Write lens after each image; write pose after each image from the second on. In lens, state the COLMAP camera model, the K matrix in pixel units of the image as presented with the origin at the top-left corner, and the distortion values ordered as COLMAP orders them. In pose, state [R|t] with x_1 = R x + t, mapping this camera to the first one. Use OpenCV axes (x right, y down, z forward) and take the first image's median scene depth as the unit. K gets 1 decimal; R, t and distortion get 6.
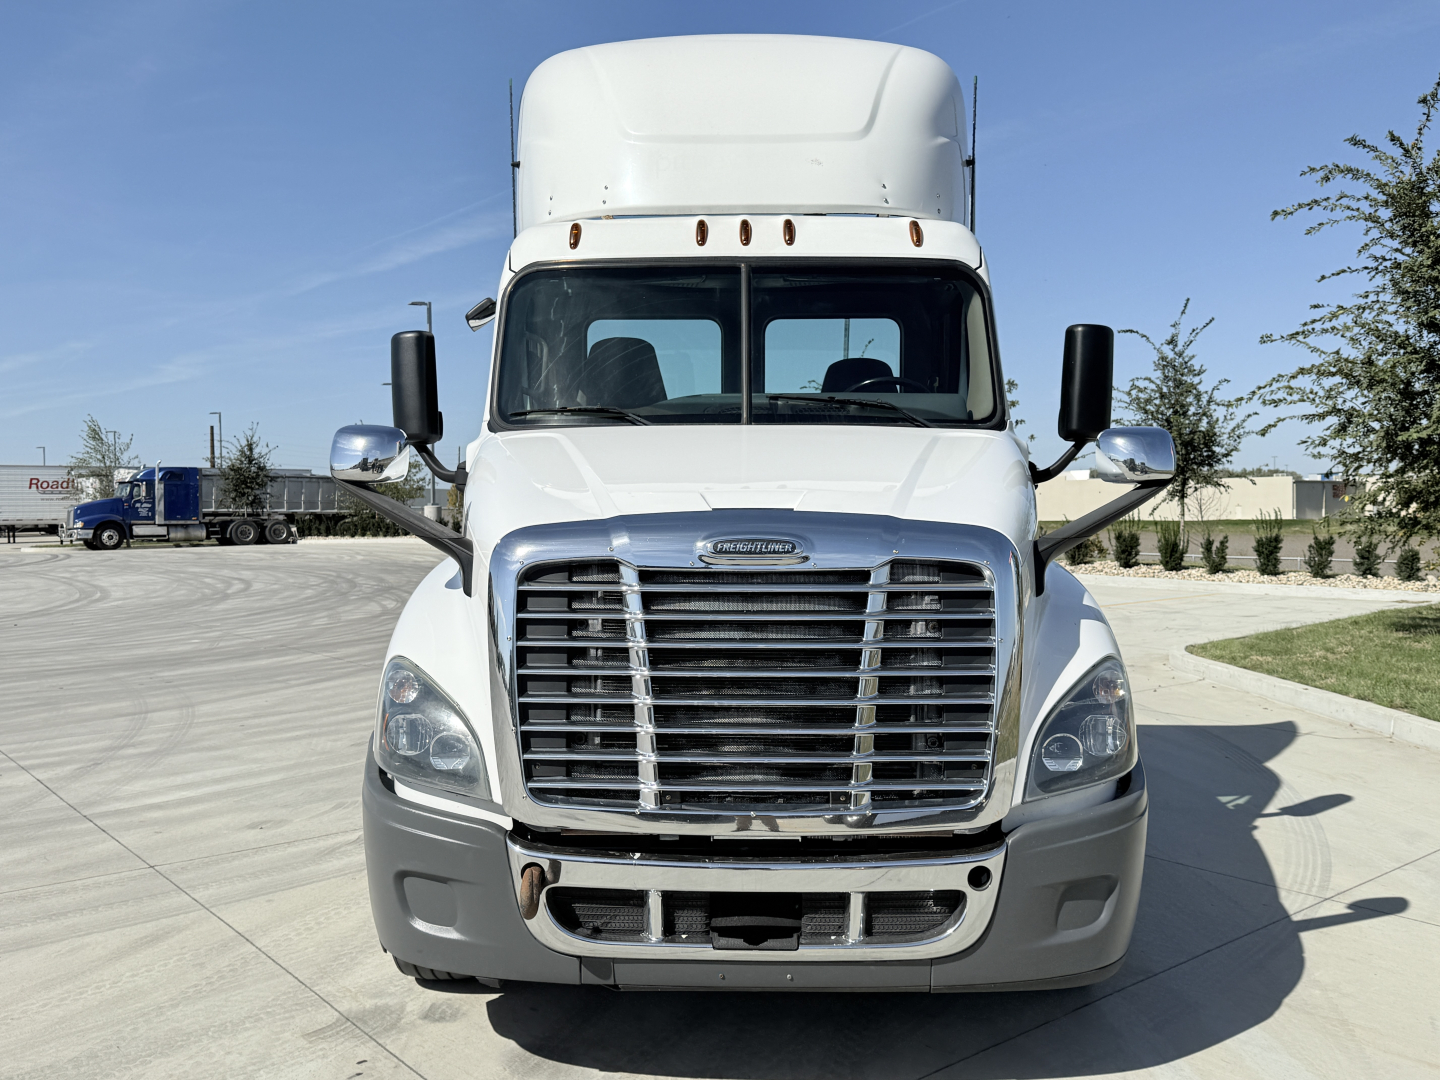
lens RADIAL K [[1124.2, 0, 766.9], [0, 1124.2, 569.2], [0, 0, 1]] dist [0.009040, -0.003156]
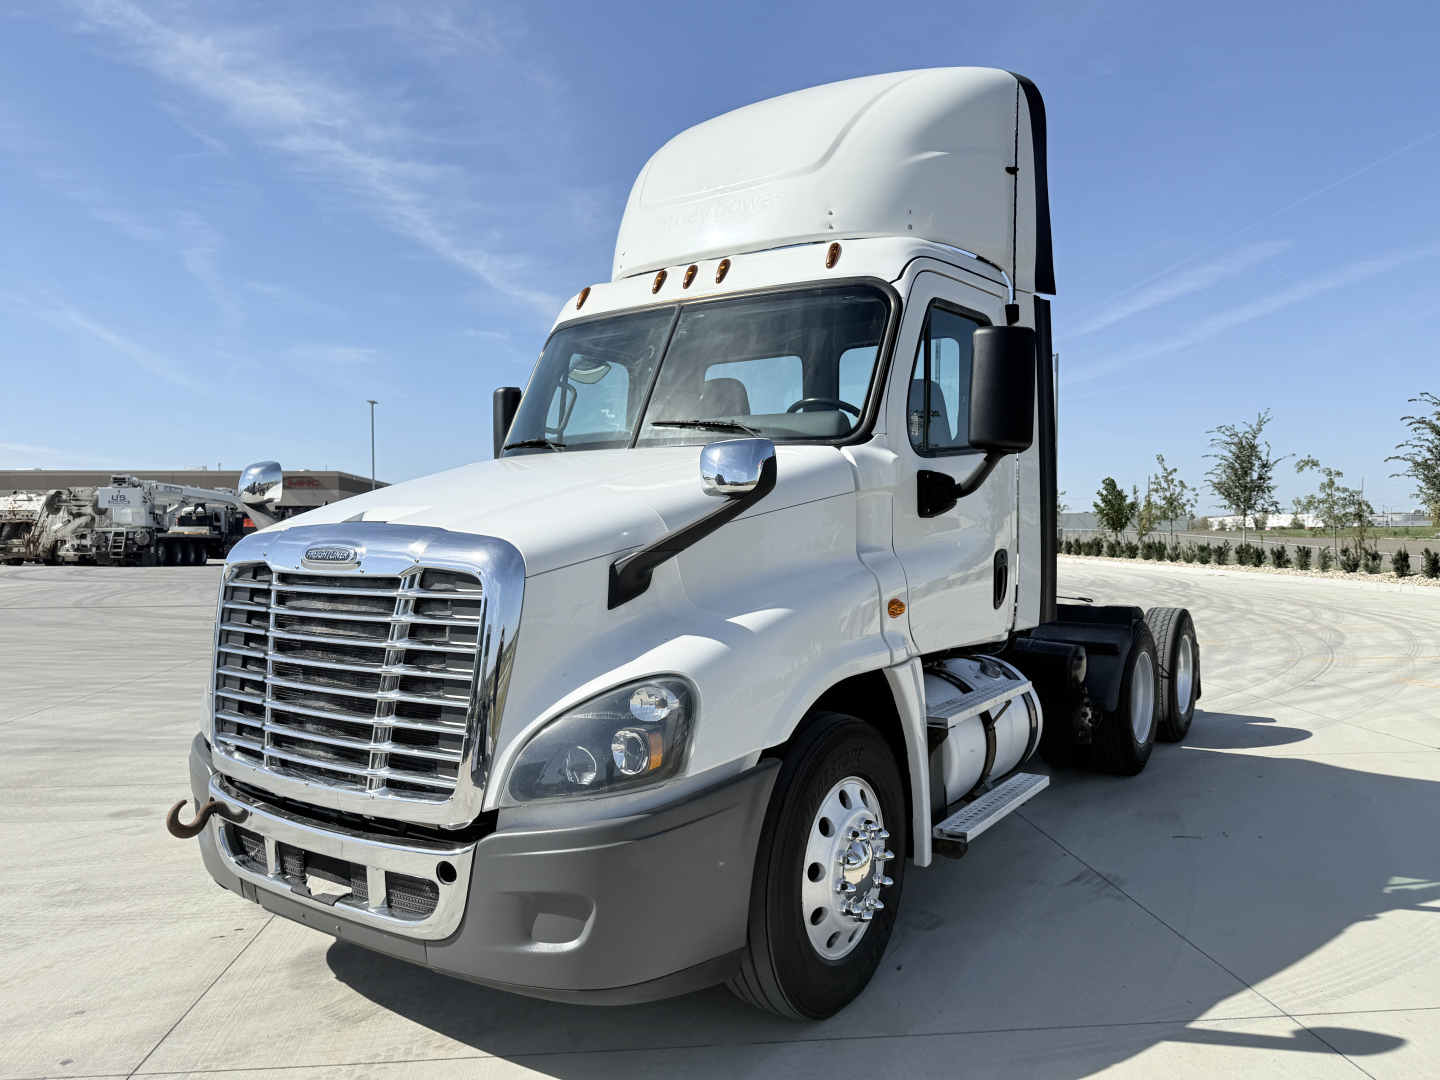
lens RADIAL K [[960.9, 0, 719.7], [0, 960.9, 572.2], [0, 0, 1]] dist [0.014829, -0.000827]
pose [[0.861427, 0.027937, -0.507113, 0.737253], [-0.031906, 0.999490, 0.000863, -0.013605], [0.506878, 0.015437, 0.861879, 0.300560]]
